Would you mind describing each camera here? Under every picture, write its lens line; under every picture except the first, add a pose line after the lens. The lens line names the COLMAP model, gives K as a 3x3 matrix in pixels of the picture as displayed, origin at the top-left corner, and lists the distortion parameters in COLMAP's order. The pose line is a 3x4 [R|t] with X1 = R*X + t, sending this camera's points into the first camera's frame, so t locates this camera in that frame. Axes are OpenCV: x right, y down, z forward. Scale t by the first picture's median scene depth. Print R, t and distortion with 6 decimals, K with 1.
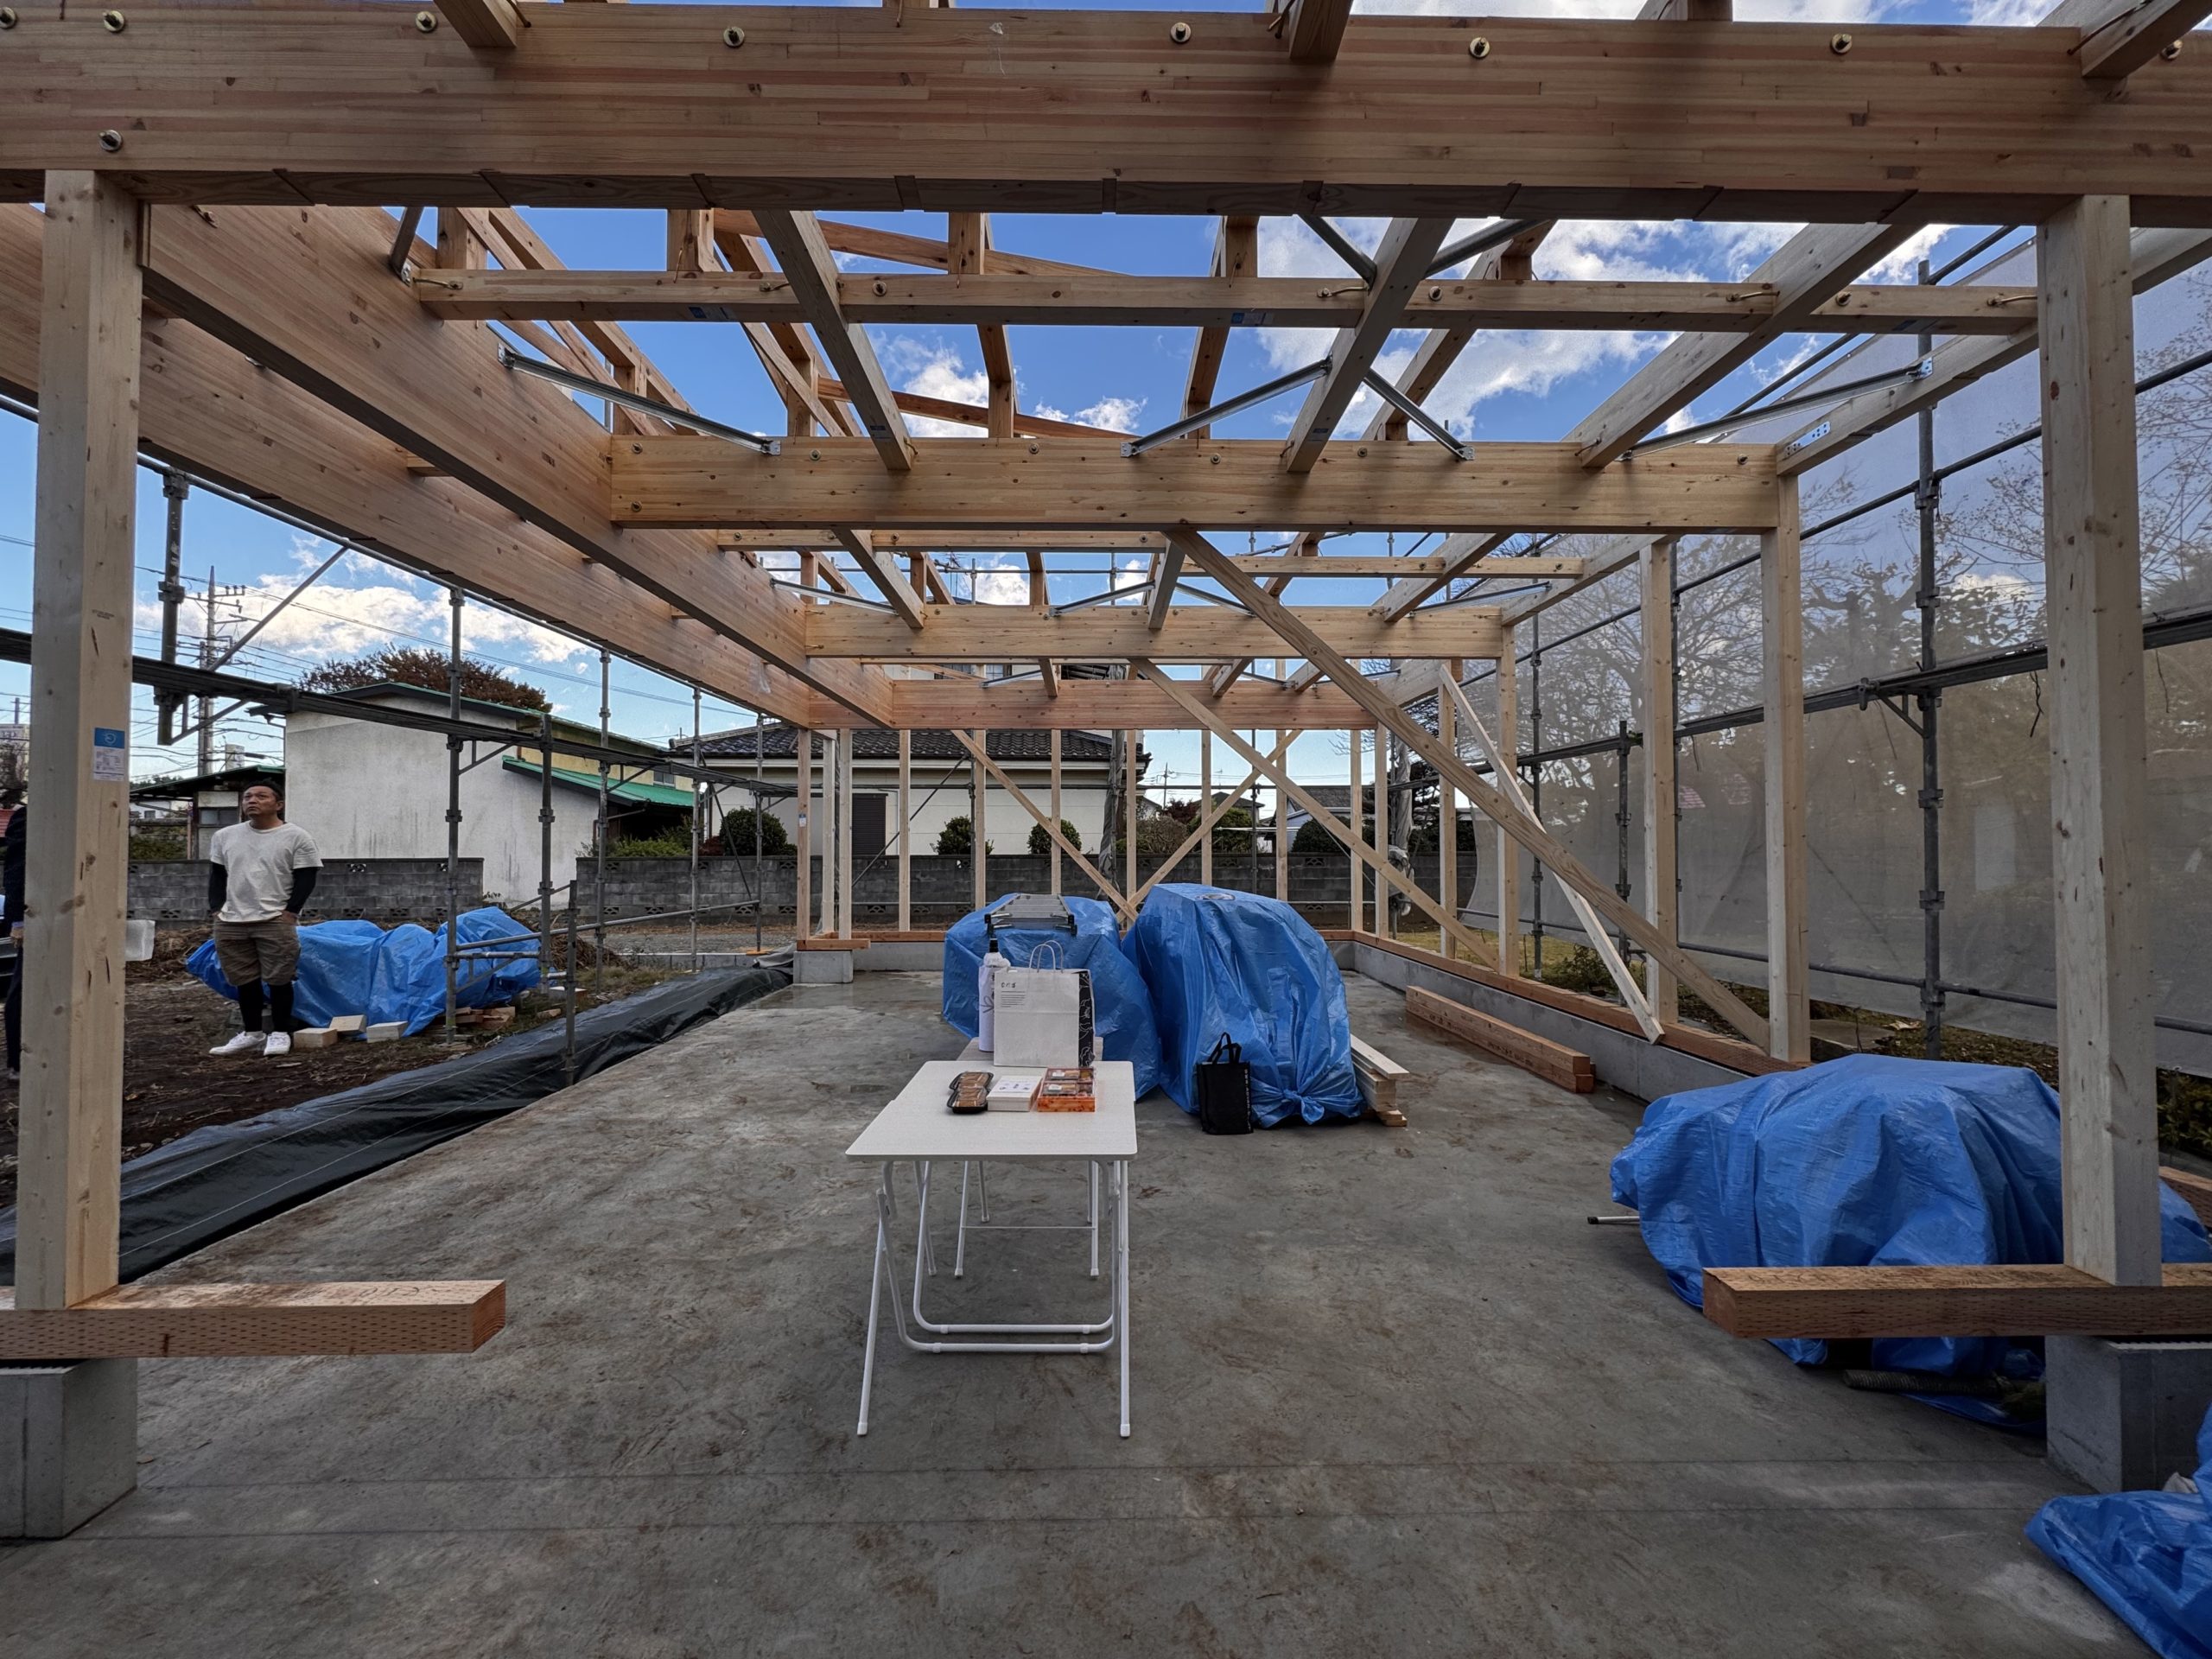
lens RADIAL K [[890.9, 0, 1106.0], [0, 890.9, 829.5], [0, 0, 1]] dist [-0.000885, -0.000064]
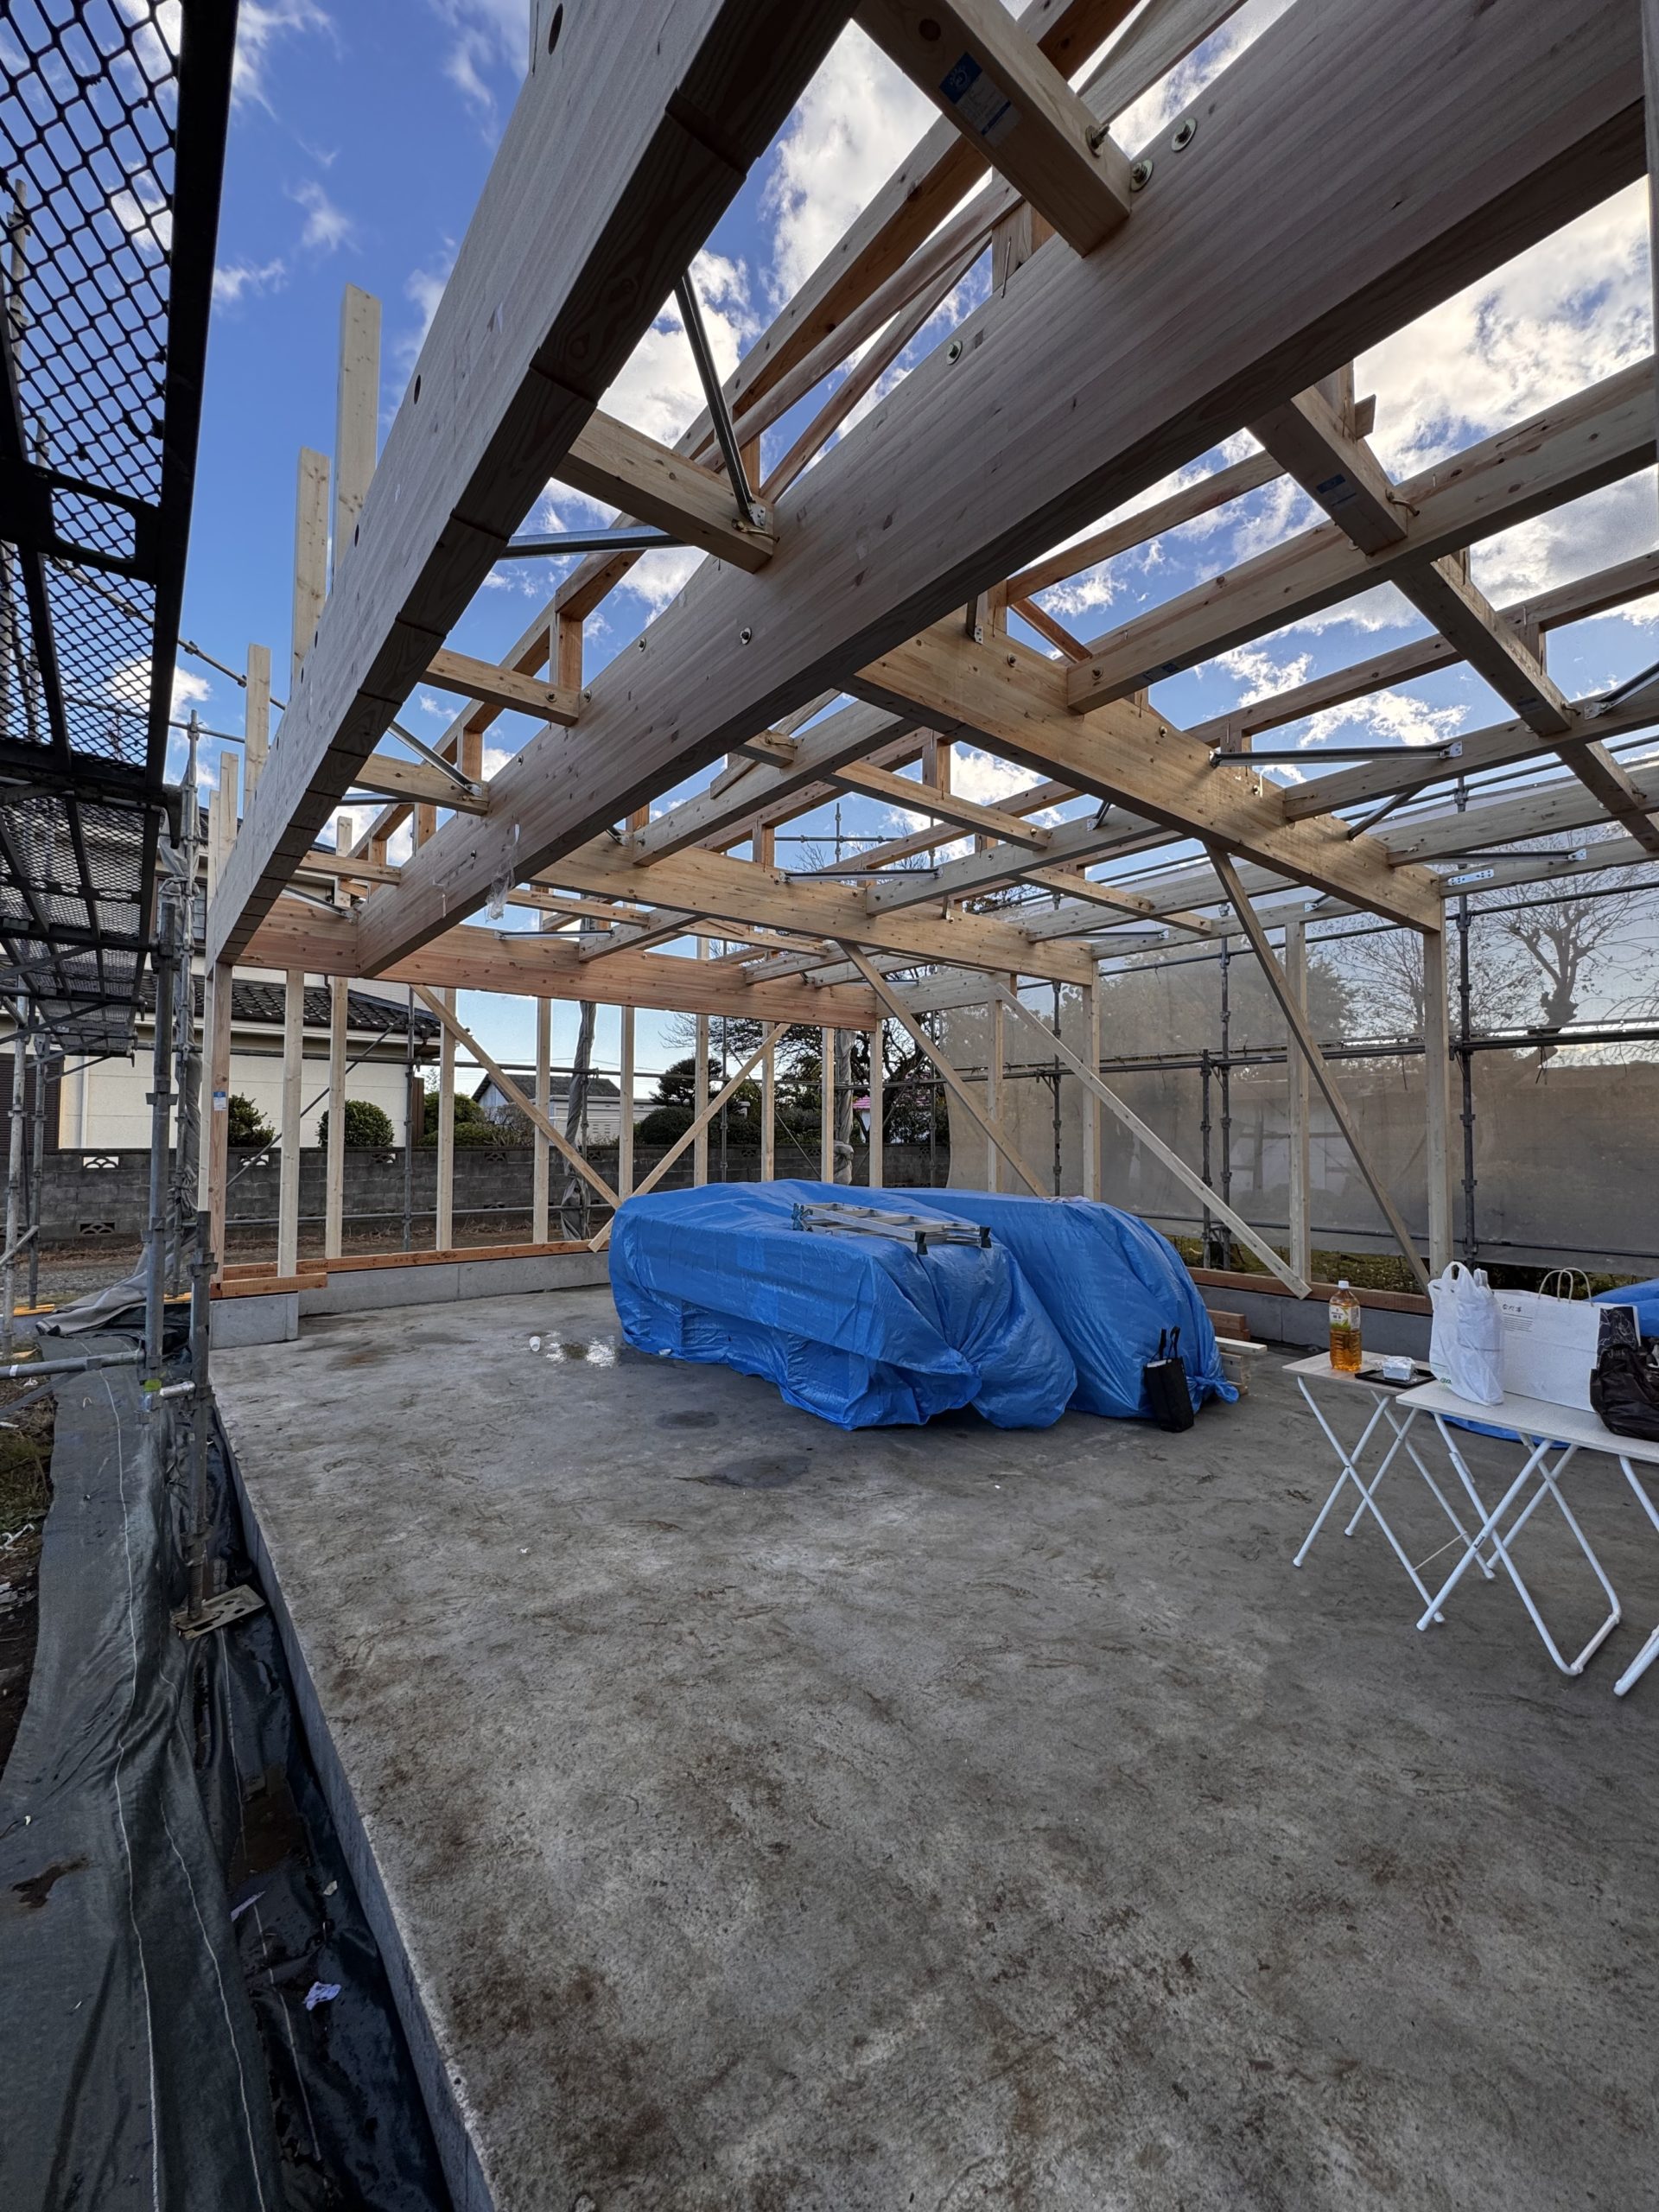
lens RADIAL K [[890.9, 0, 829.5], [0, 890.9, 1106.0], [0, 0, 1]] dist [-0.000885, -0.000064]
pose [[0.785231, 0.028995, 0.618524, -0.963124], [-0.021569, 0.999578, -0.019476, -0.008121], [-0.618827, 0.001952, 0.785525, 0.501097]]
